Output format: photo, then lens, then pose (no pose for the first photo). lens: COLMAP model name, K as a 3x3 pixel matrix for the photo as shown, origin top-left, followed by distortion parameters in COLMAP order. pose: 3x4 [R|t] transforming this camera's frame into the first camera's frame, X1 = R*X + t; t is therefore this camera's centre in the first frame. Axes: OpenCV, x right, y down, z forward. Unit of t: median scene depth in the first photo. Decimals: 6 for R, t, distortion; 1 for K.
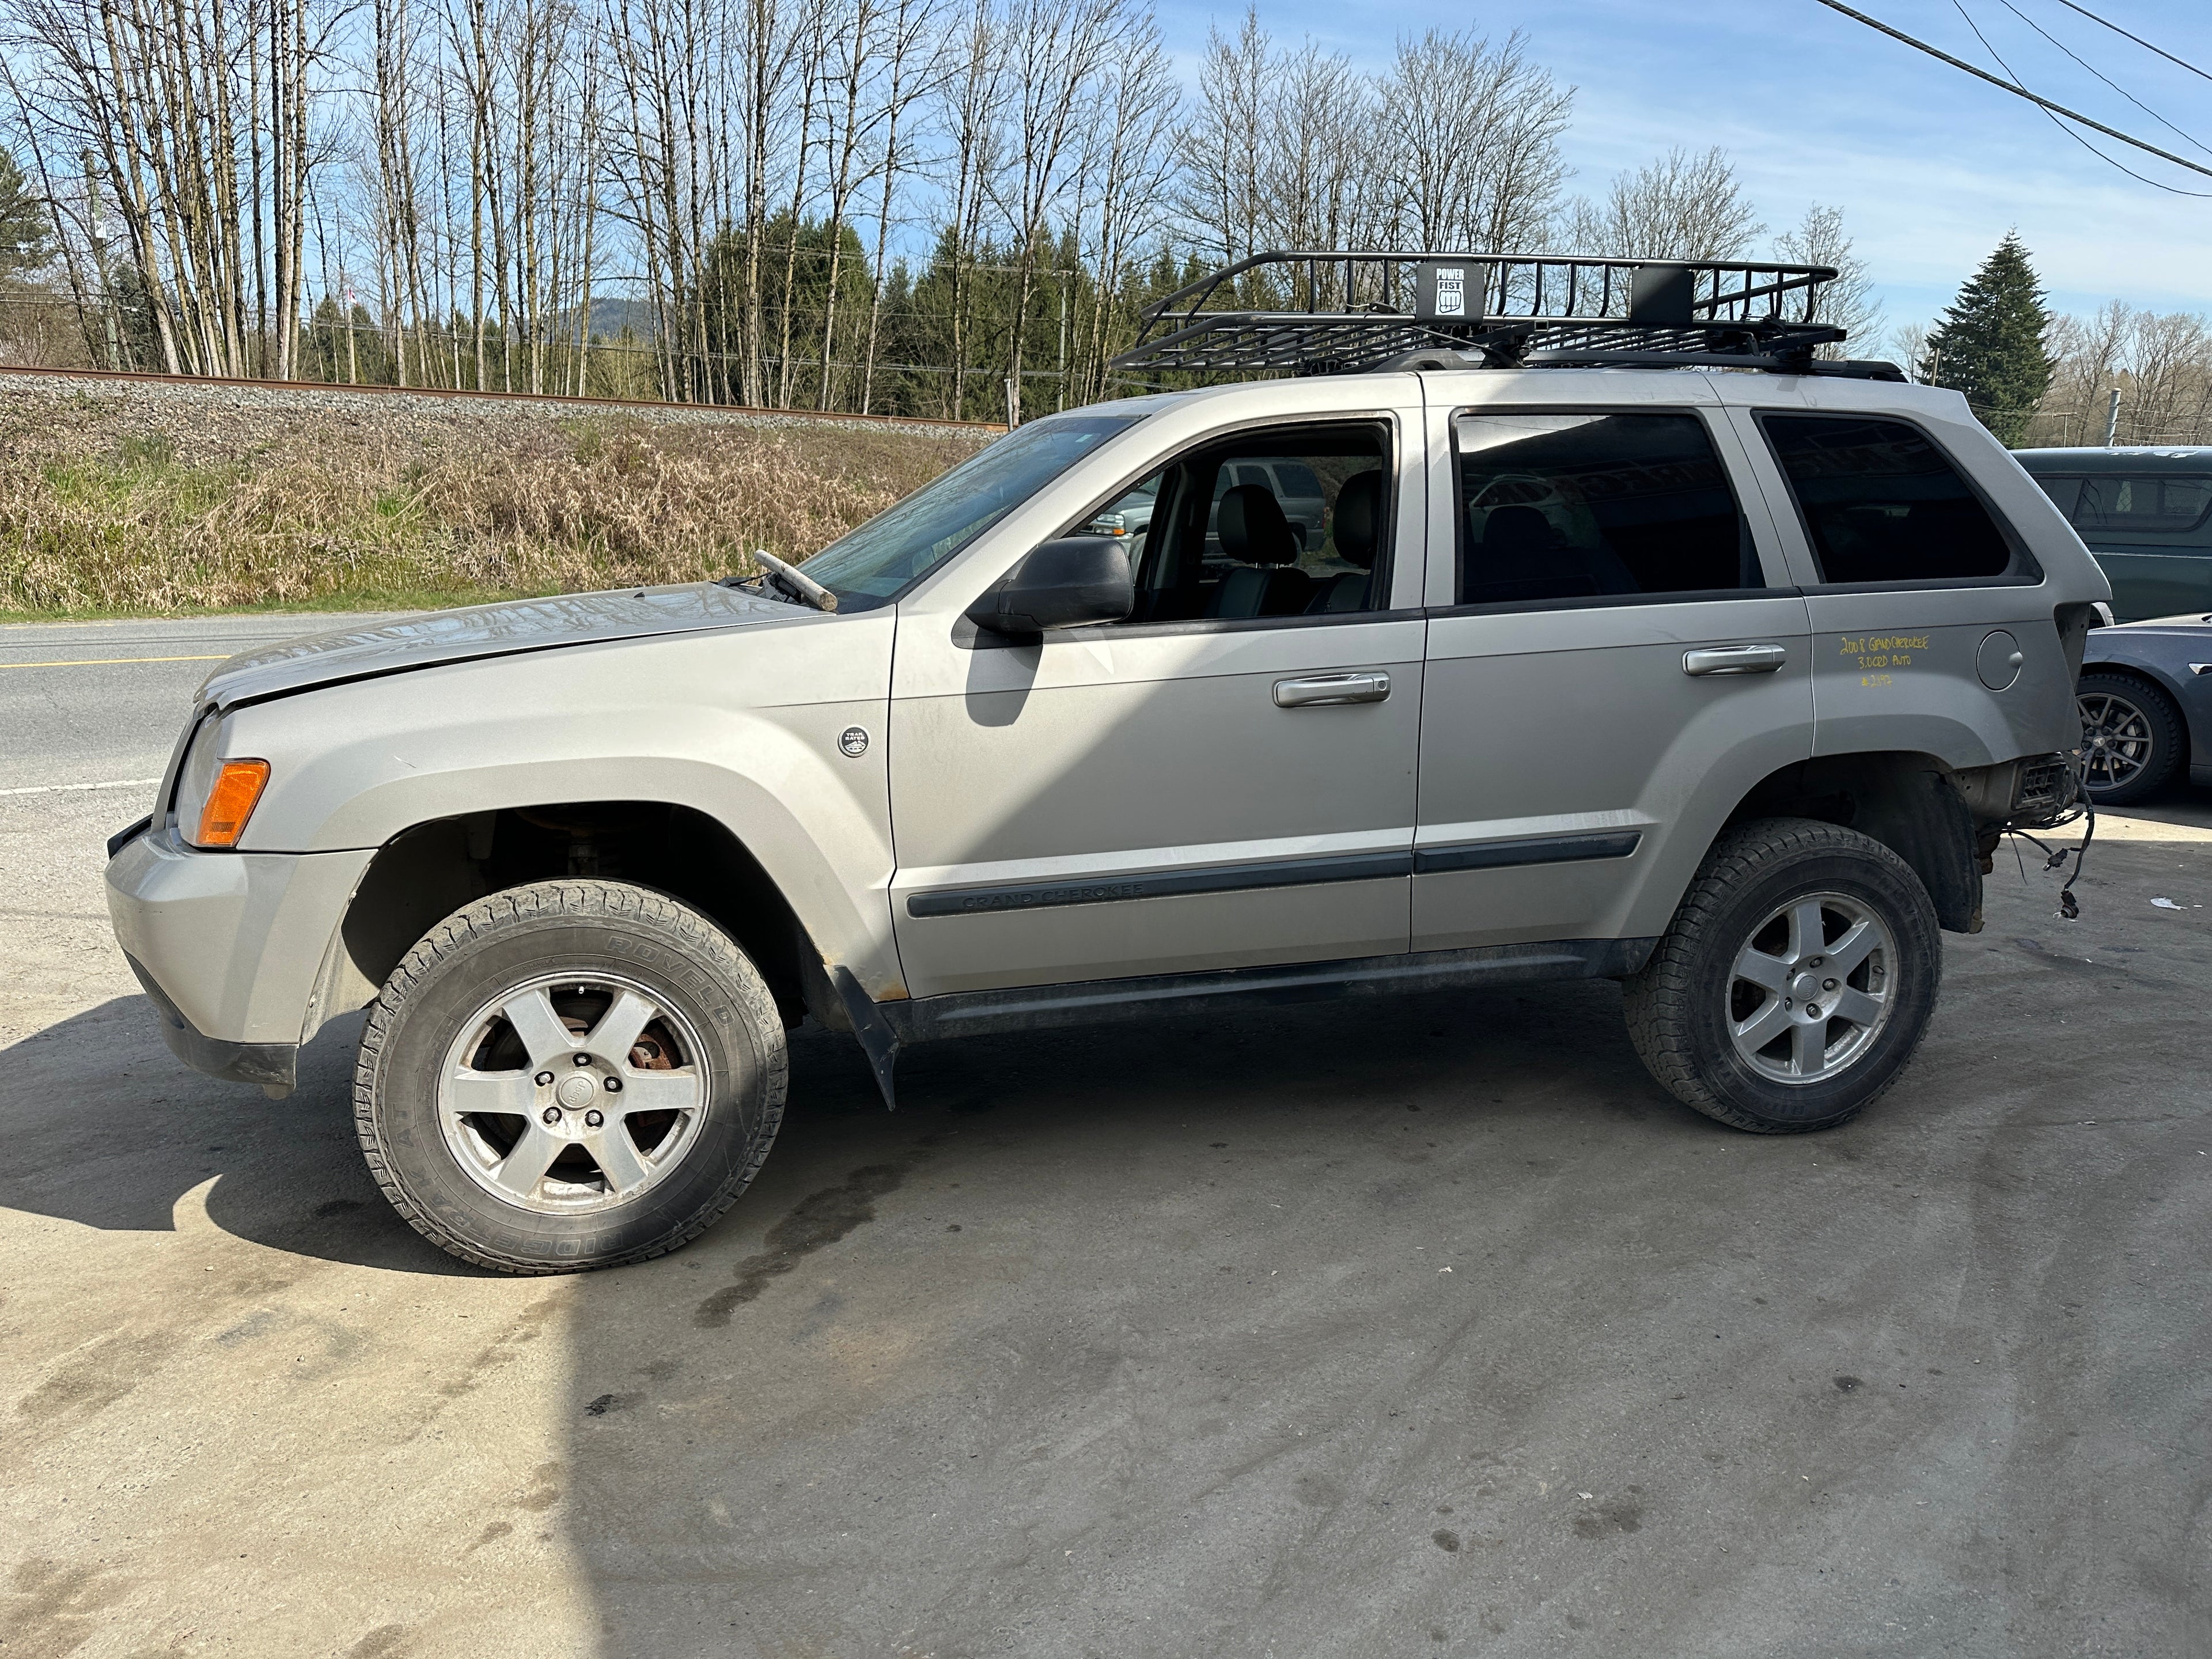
lens RADIAL K [[1550.5, 0, 1089.7], [0, 1550.5, 837.6], [0, 0, 1]] dist [0.031006, -0.043694]
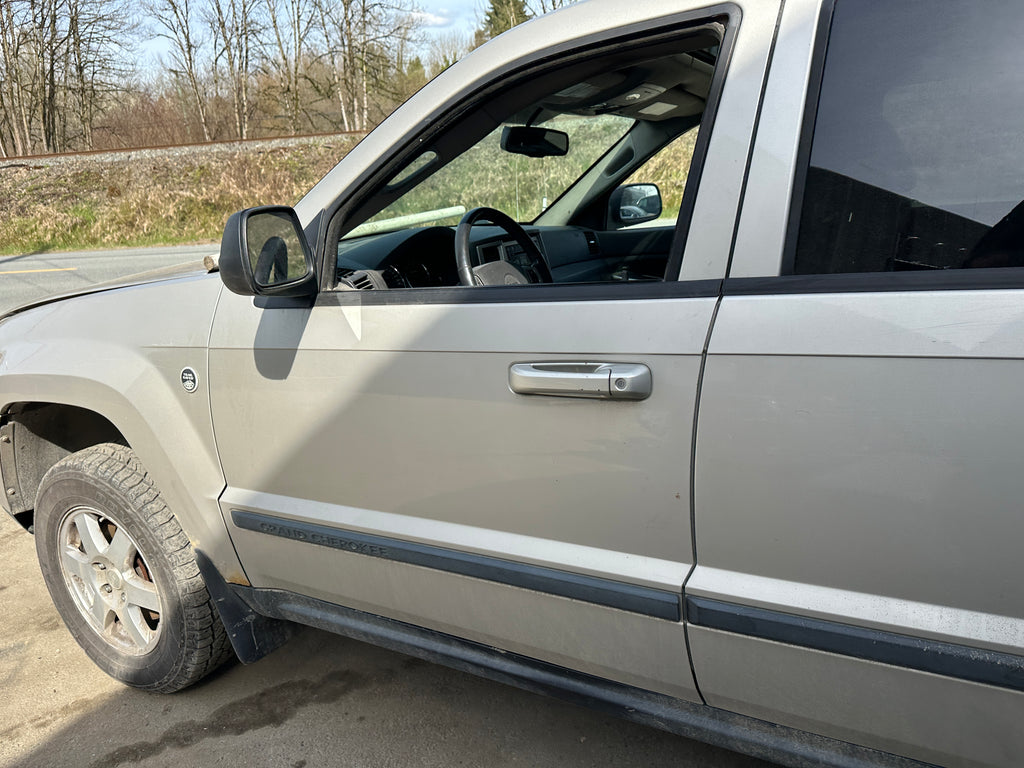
lens RADIAL K [[727.2, 0, 514.8], [0, 727.2, 385.6], [0, 0, 1]] dist [-0.002840, -0.003593]
pose [[0.711738, 0.141403, -0.688065, 0.368541], [-0.073731, 0.989157, 0.127013, -0.129512], [0.698565, -0.039669, 0.714446, 0.656940]]
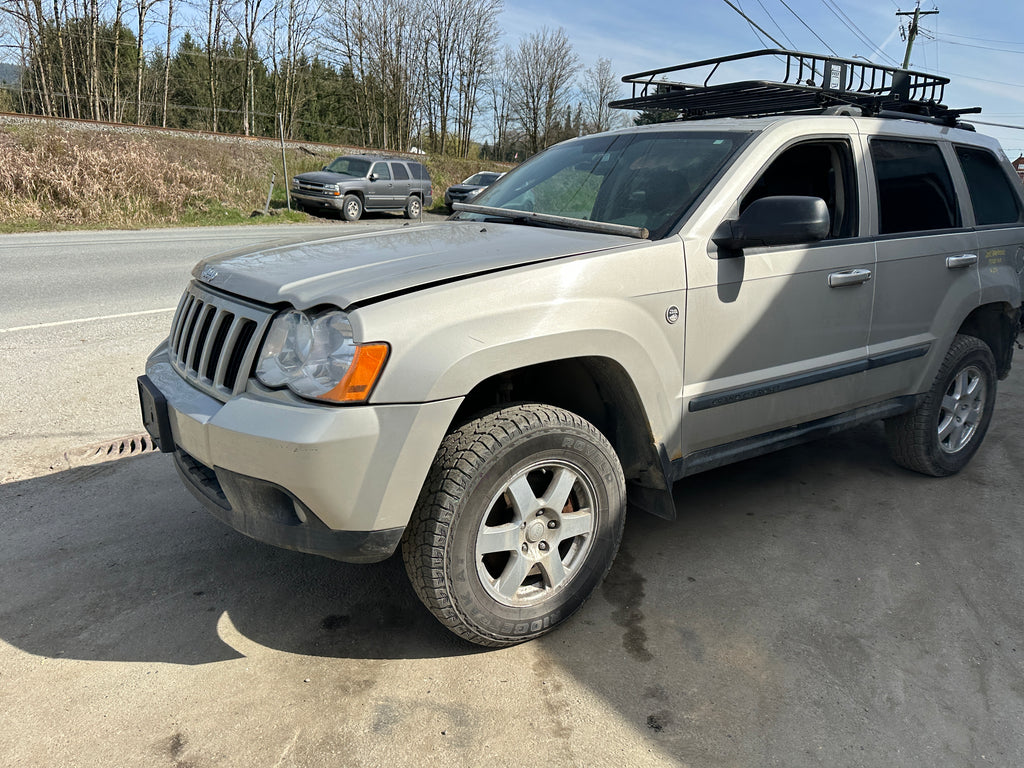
lens RADIAL K [[720.2, 0, 506.8], [0, 720.2, 376.5], [0, 0, 1]] dist [0.043844, -0.059586]
pose [[0.946971, -0.060154, 0.315638, -0.506284], [0.044956, 0.997462, 0.055220, -0.039036], [-0.318158, -0.038102, 0.947272, 0.248888]]
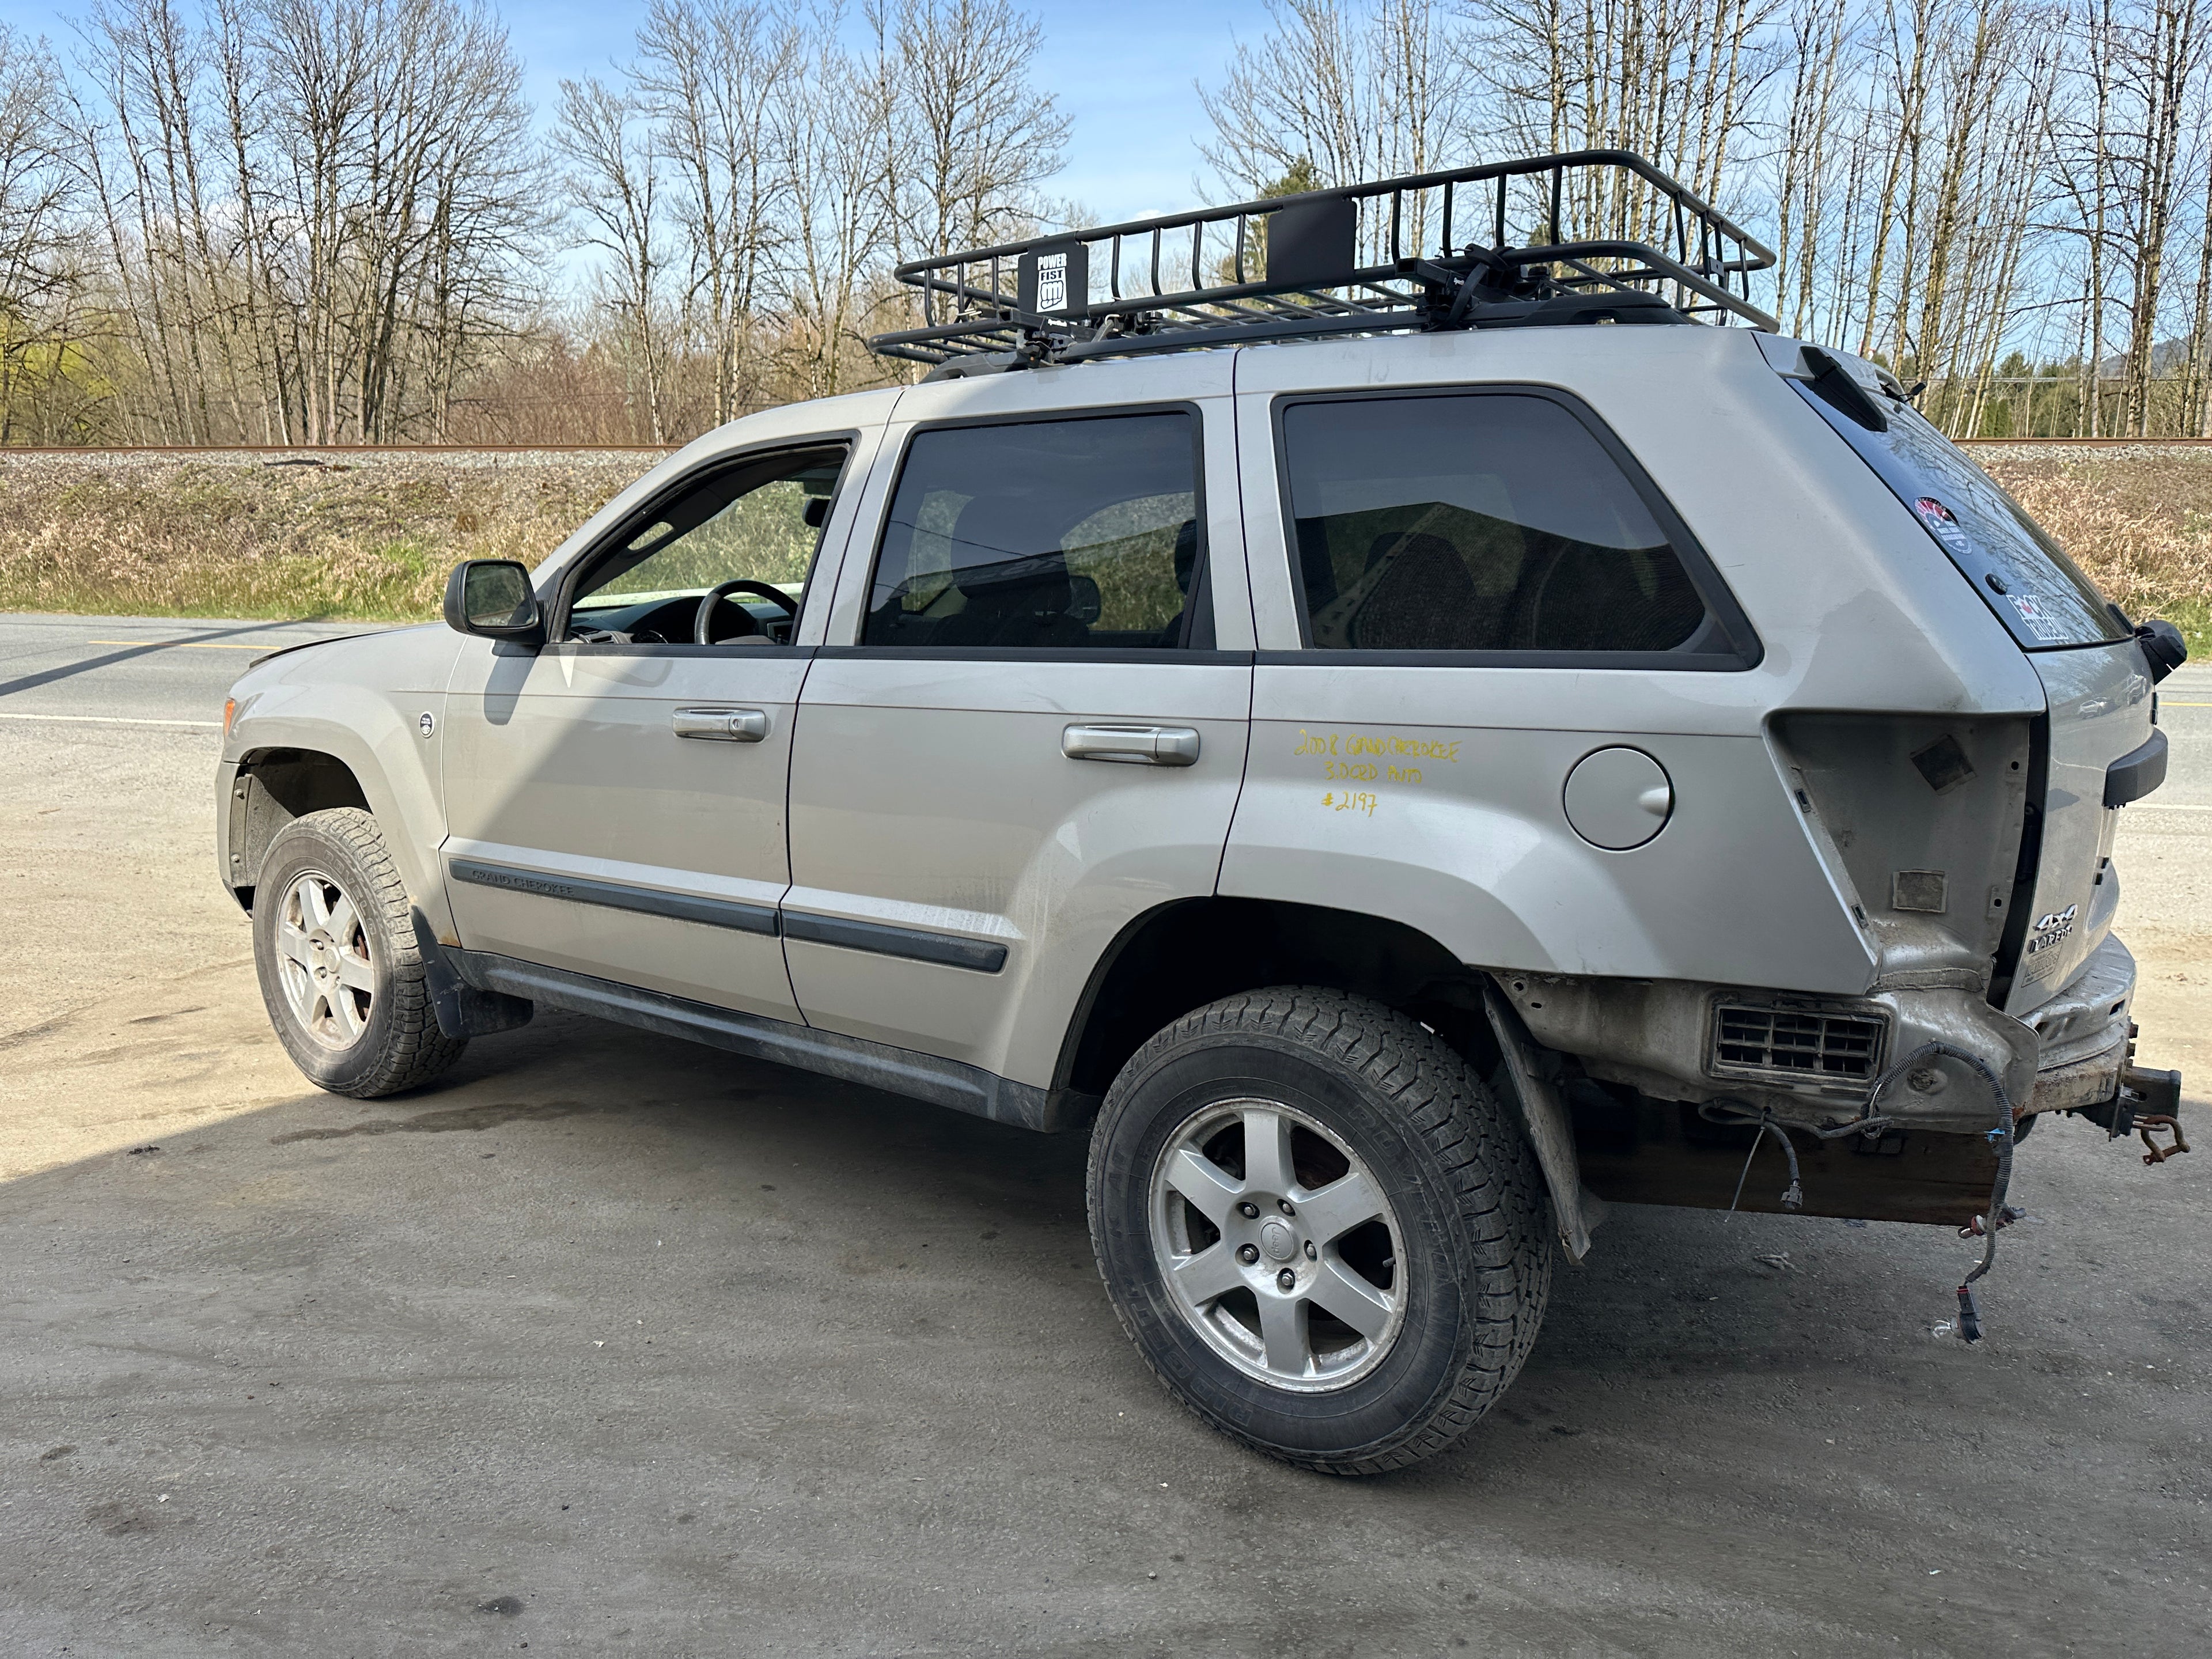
lens RADIAL K [[1550.5, 0, 1089.7], [0, 1550.5, 837.6], [0, 0, 1]] dist [0.031006, -0.043694]
pose [[0.621586, 0.140003, -0.770734, 0.976053], [-0.164394, 0.985303, 0.046398, -0.101744], [0.765902, 0.097864, 0.635466, 0.535776]]
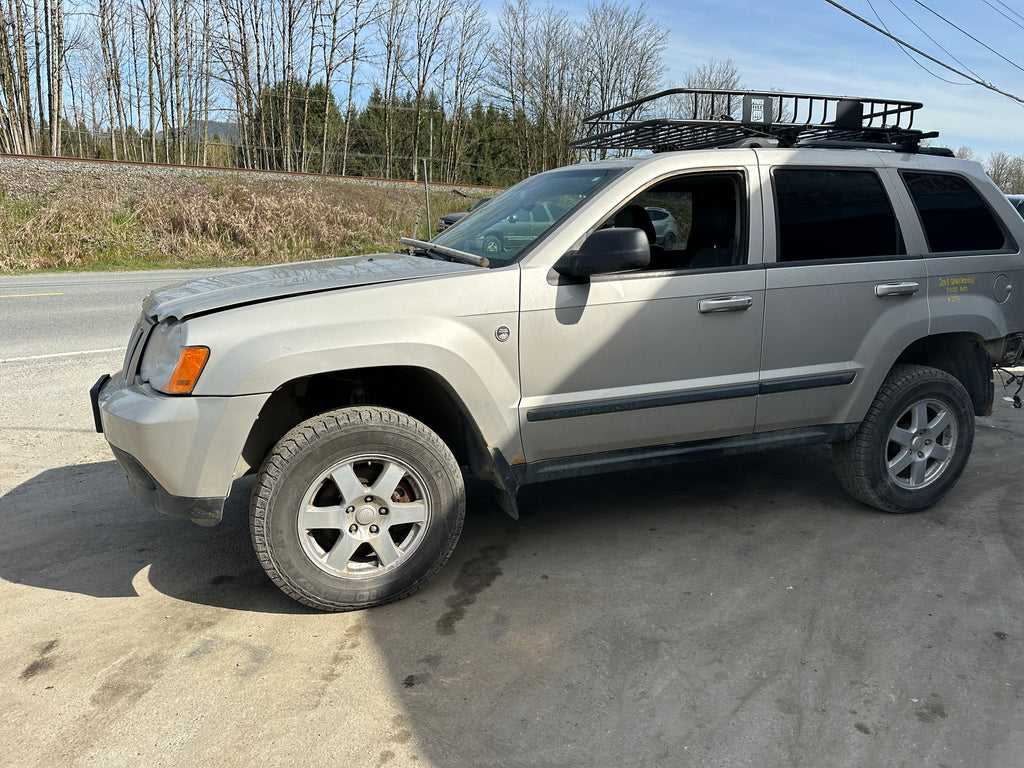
lens RADIAL K [[718.3, 0, 510.2], [0, 718.3, 387.9], [0, 0, 1]] dist [0.026311, -0.035127]
pose [[0.995329, -0.018504, 0.094748, -0.198929], [0.016950, 0.999709, 0.017181, -0.006829], [-0.095038, -0.015495, 0.995353, 0.083139]]
